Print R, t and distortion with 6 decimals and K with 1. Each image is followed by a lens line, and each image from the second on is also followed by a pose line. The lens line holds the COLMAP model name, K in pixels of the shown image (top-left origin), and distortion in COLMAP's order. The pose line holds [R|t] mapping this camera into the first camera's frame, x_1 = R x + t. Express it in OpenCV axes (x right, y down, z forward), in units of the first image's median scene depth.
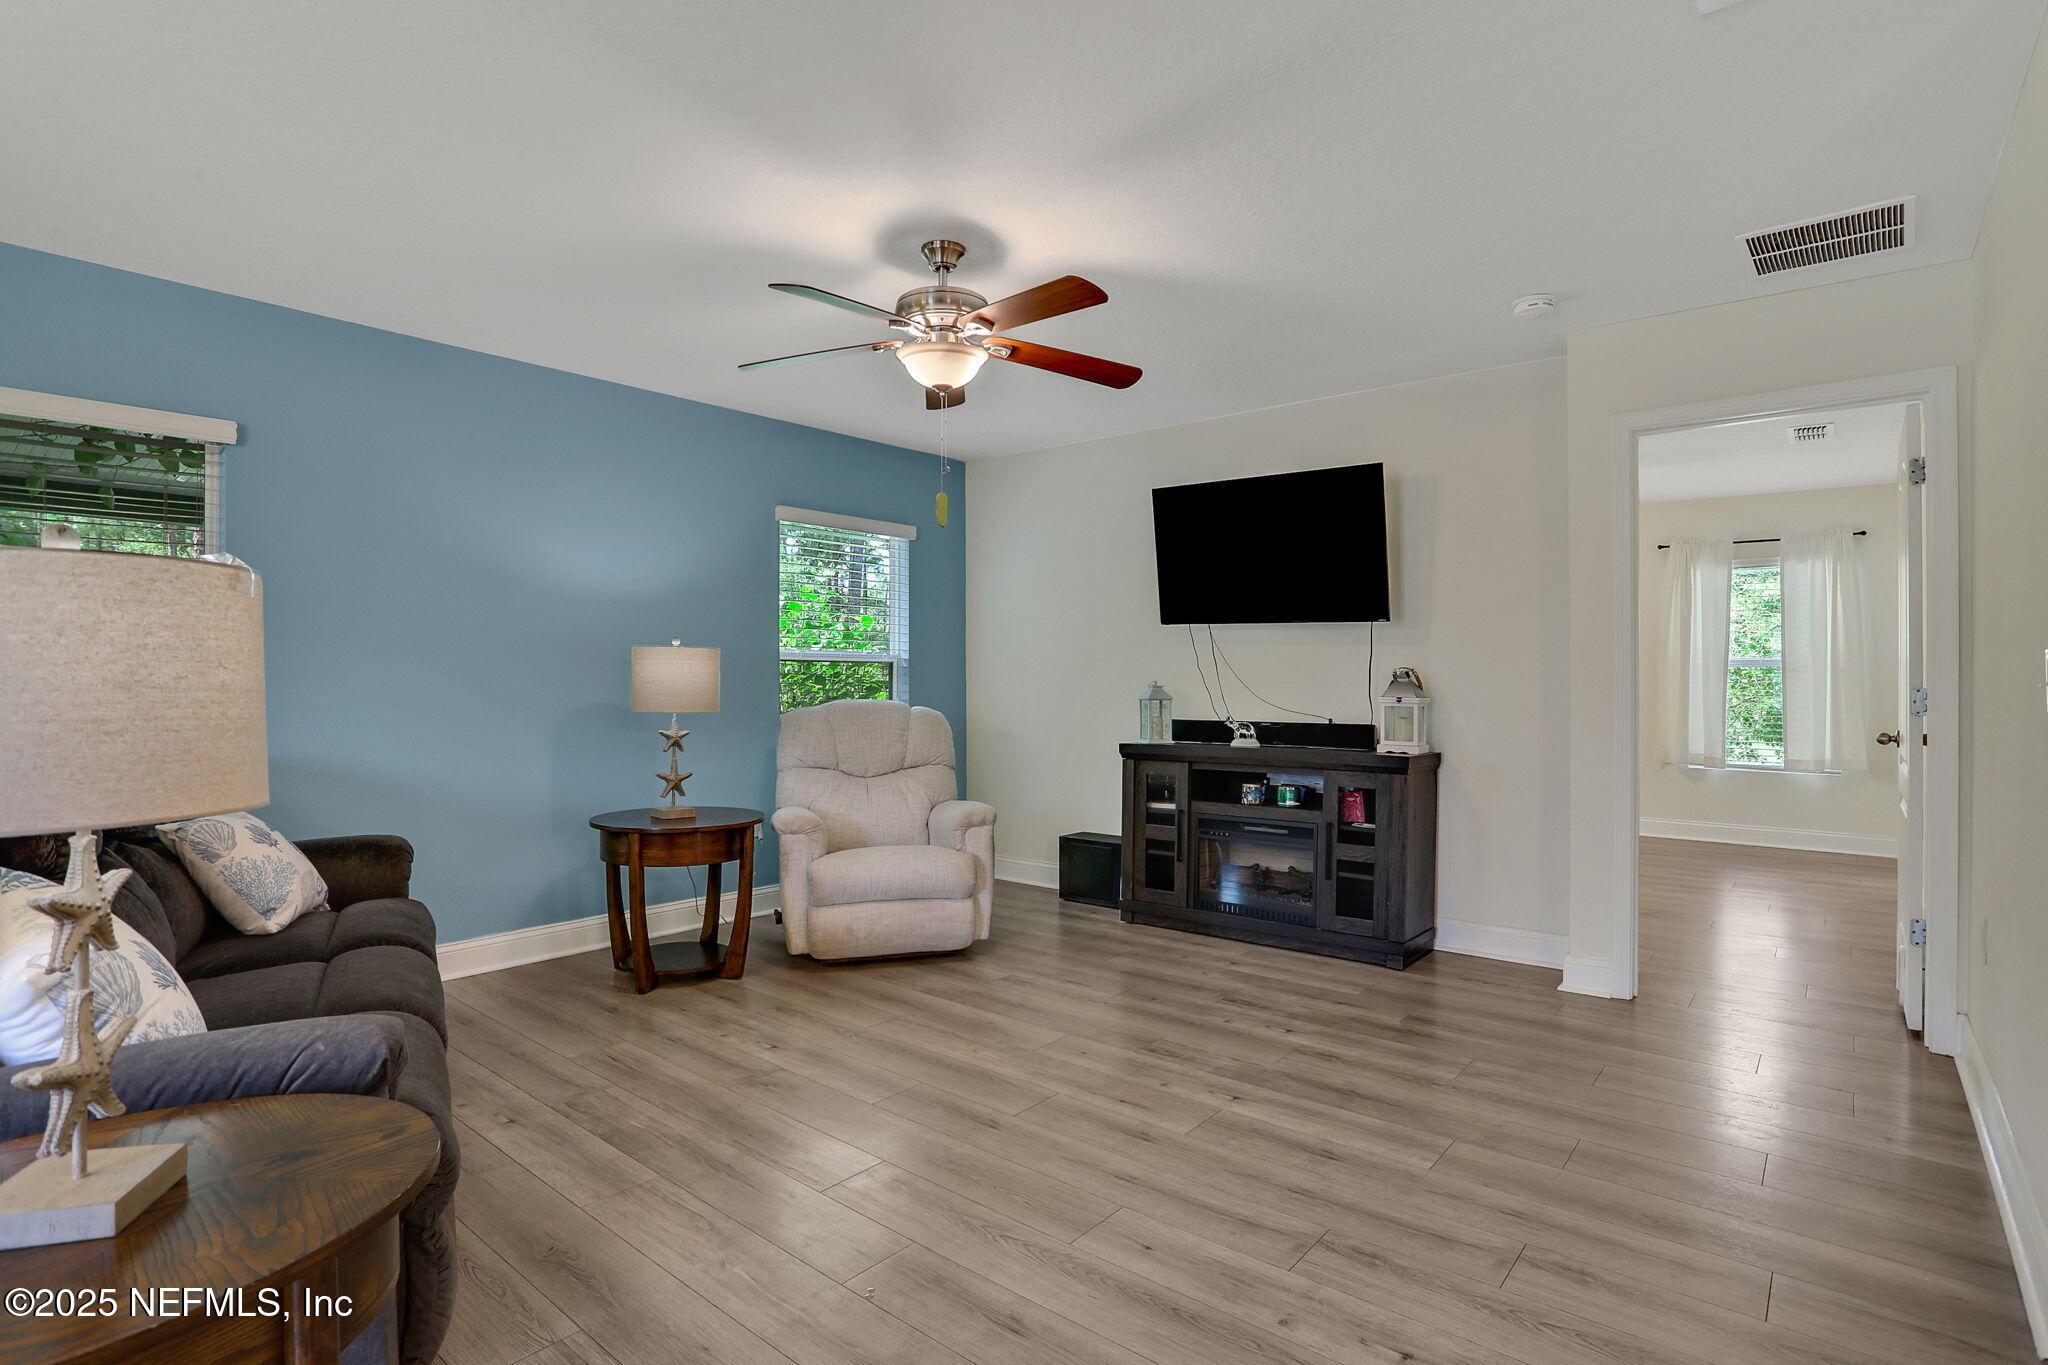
lens RADIAL K [[1064.0, 0, 1024.0], [0, 1064.0, 682.5], [0, 0, 1]] dist [-0.001632, -0.000128]
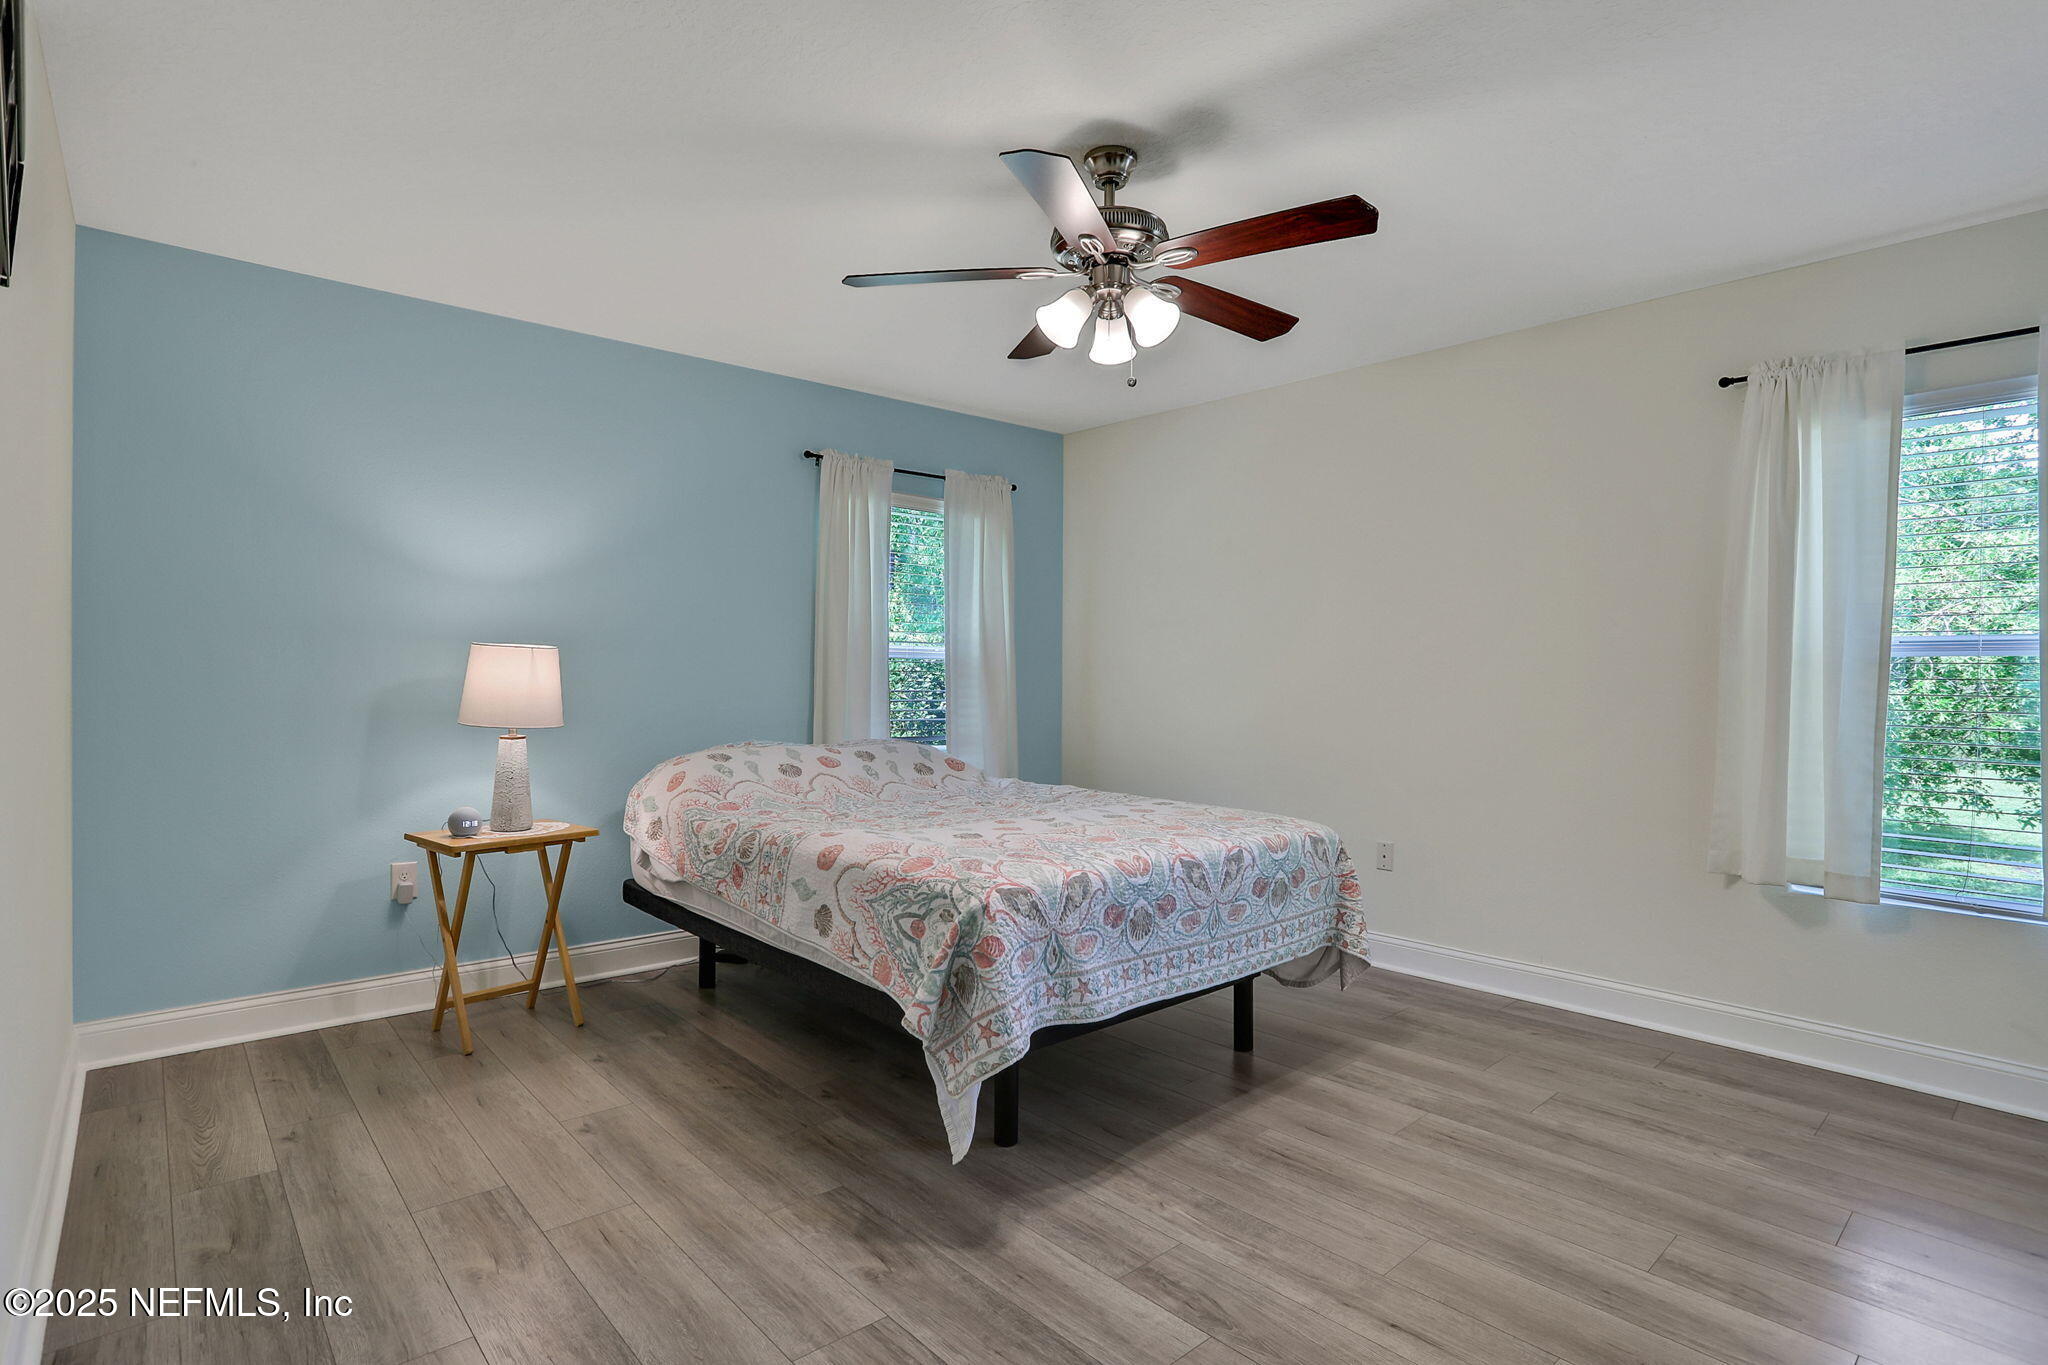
lens RADIAL K [[1064.0, 0, 1024.0], [0, 1064.0, 682.5], [0, 0, 1]] dist [-0.001632, -0.000128]
pose [[0.978688, -0.002745, -0.205335, 0.408942], [0.003134, 0.999994, 0.001572, -0.005278], [0.205329, -0.002182, 0.978691, 0.514539]]
